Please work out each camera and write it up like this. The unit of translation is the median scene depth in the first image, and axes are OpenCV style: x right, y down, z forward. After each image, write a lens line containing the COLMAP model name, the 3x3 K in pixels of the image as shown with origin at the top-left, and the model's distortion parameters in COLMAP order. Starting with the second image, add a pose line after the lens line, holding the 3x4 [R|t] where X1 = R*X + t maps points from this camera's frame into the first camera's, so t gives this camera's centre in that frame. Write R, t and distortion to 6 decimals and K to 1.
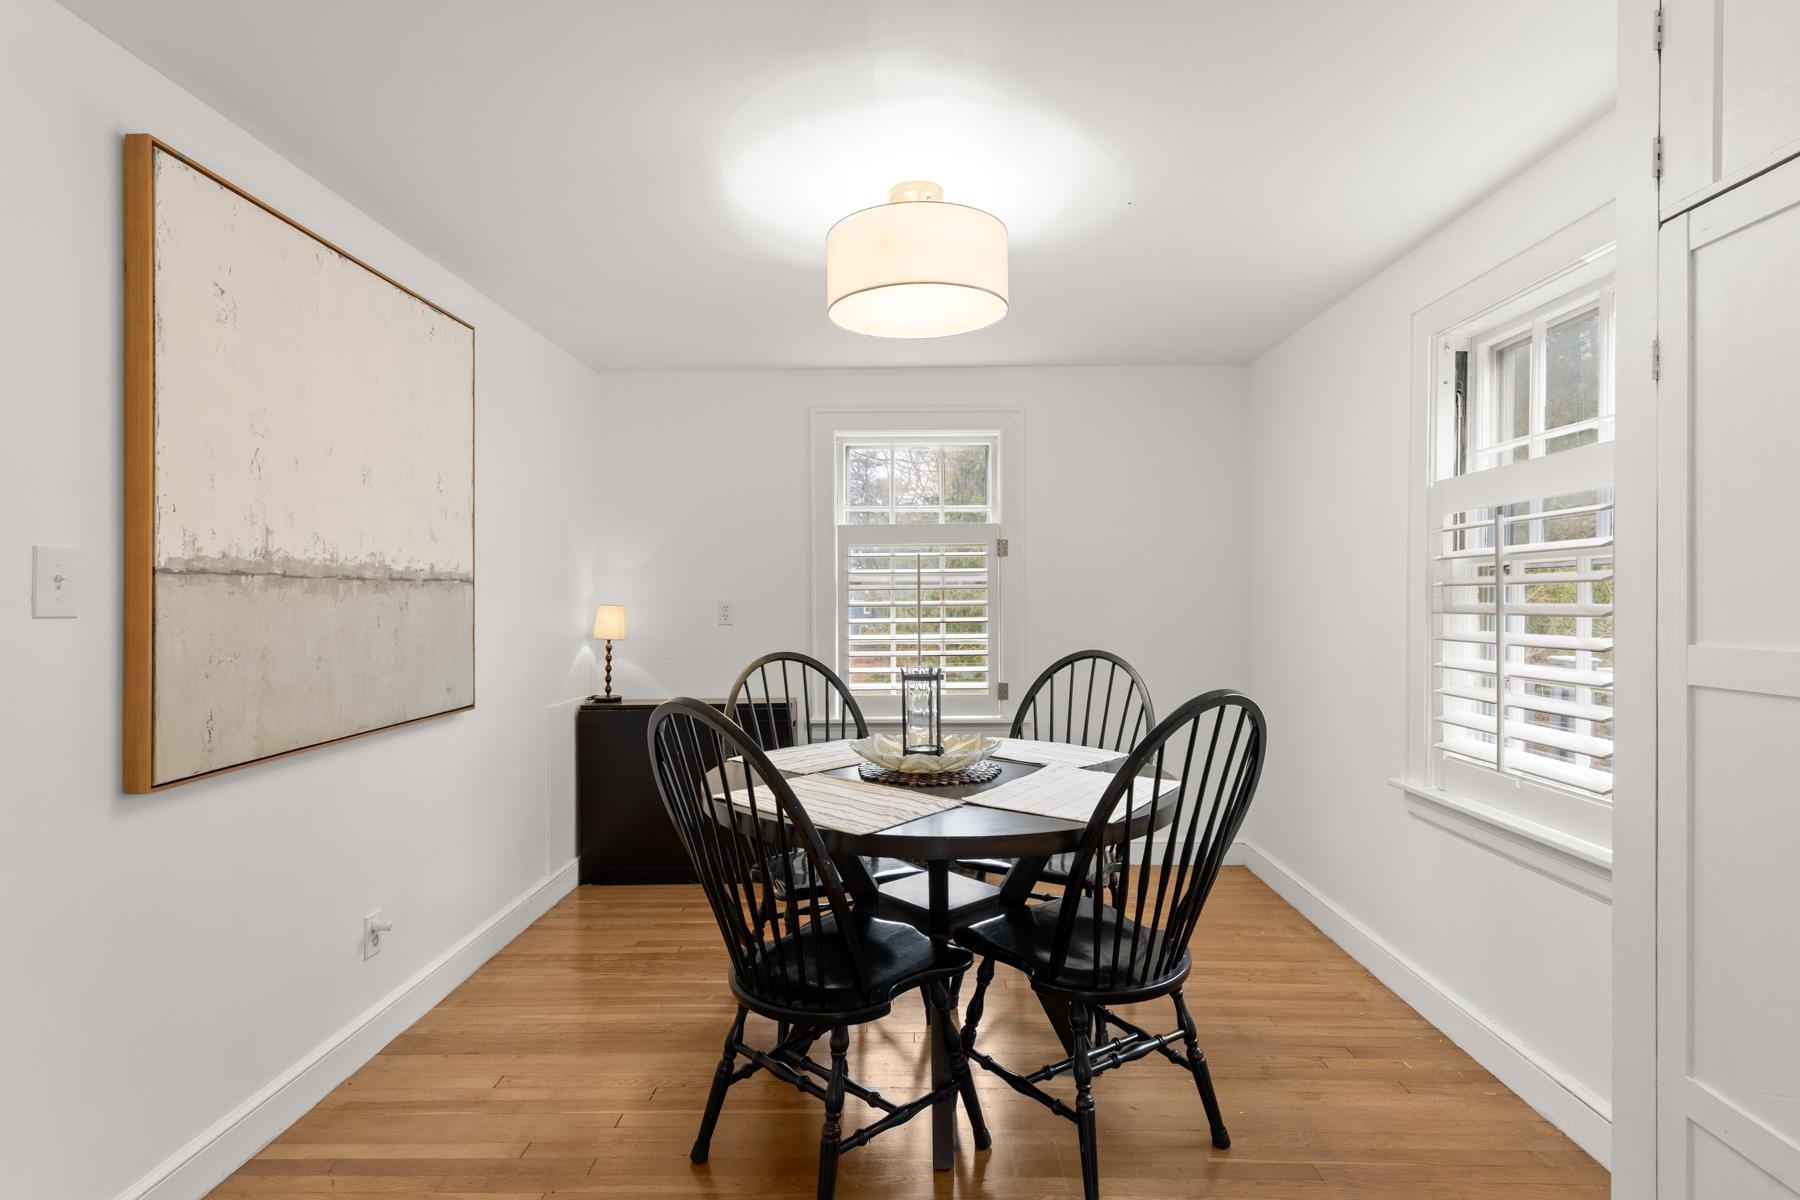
lens RADIAL K [[930.0, 0, 900.0], [0, 930.0, 600.0], [0, 0, 1]] dist [-0.000133, 0.000118]
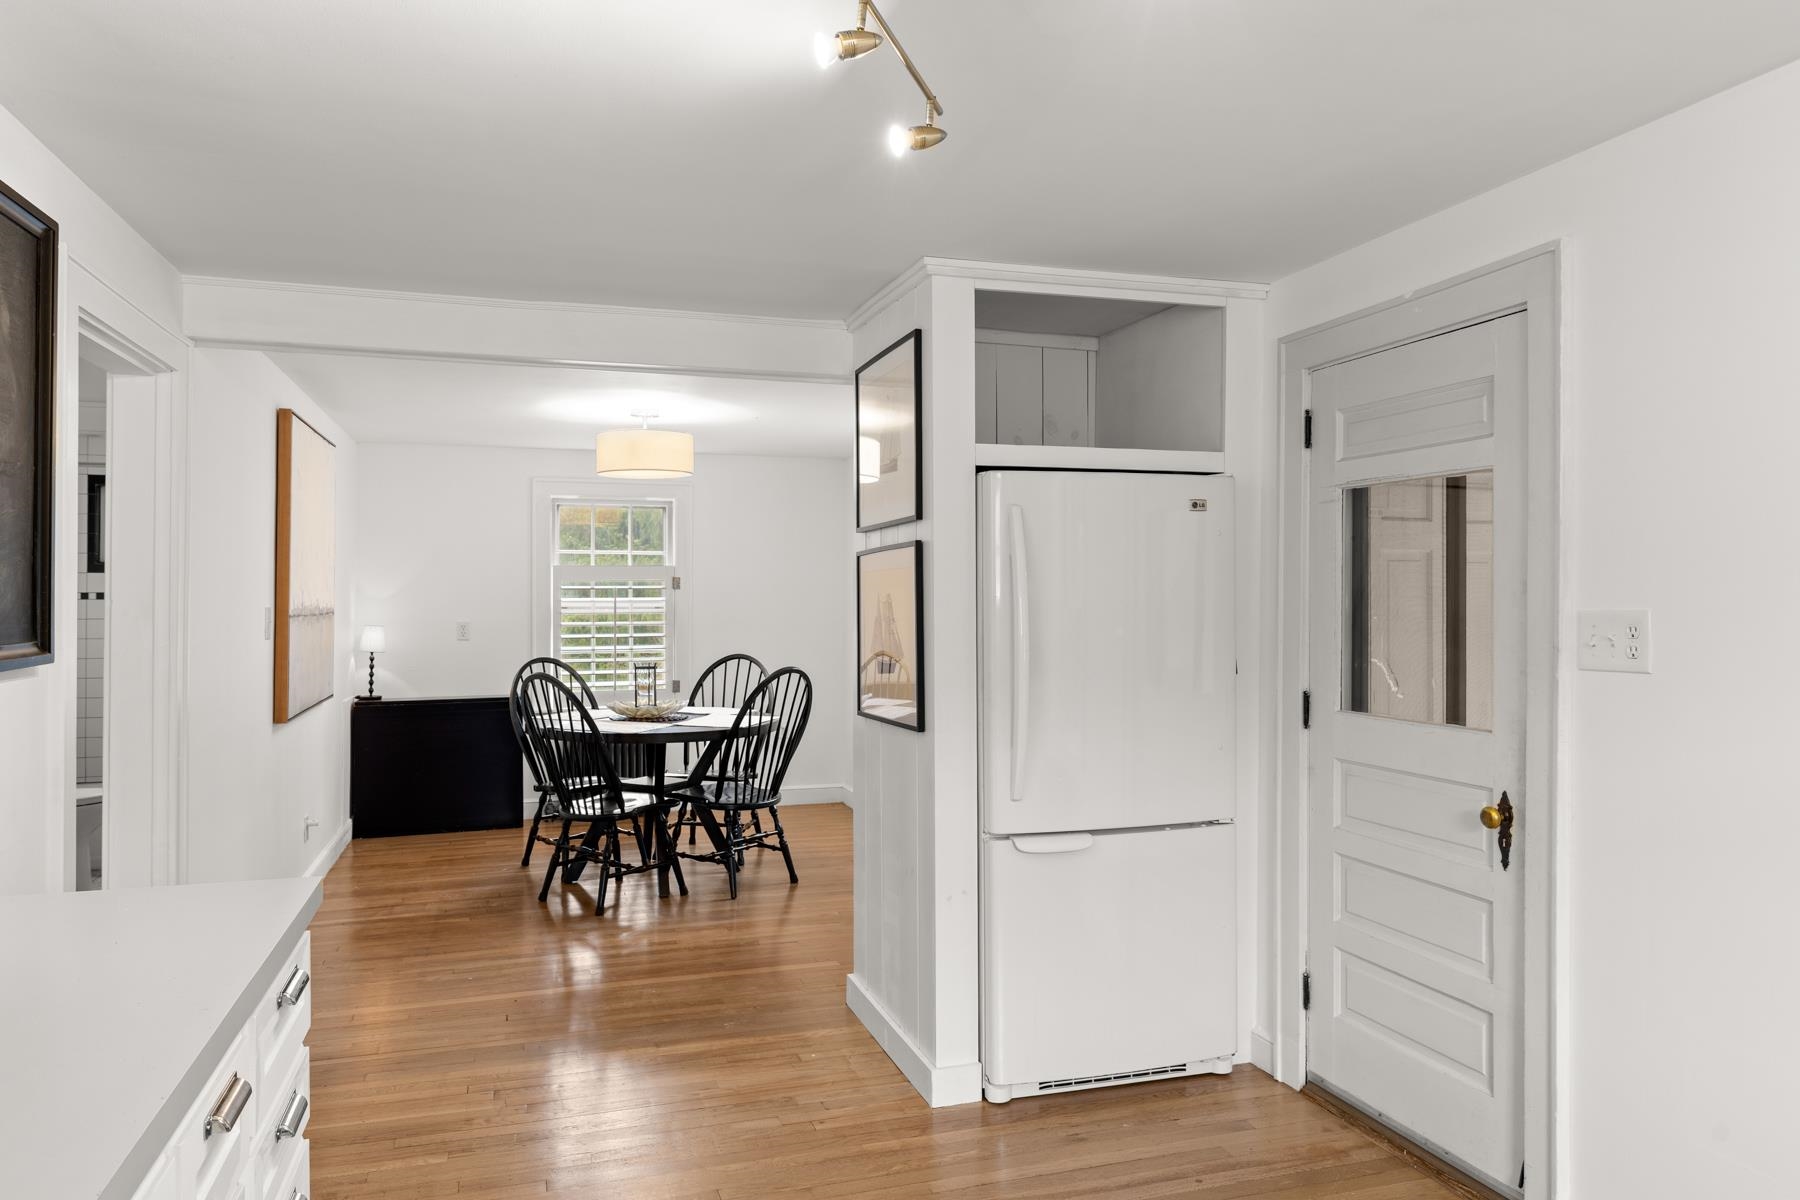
lens RADIAL K [[1243.4, 0, 900.0], [0, 1243.4, 600.0], [0, 0, 1]] dist [-0.002075, -0.000092]
pose [[0.948614, 0.003040, 0.316421, -0.209933], [-0.001773, 0.999989, -0.004292, -0.030977], [-0.316431, 0.003511, 0.948609, -1.137245]]
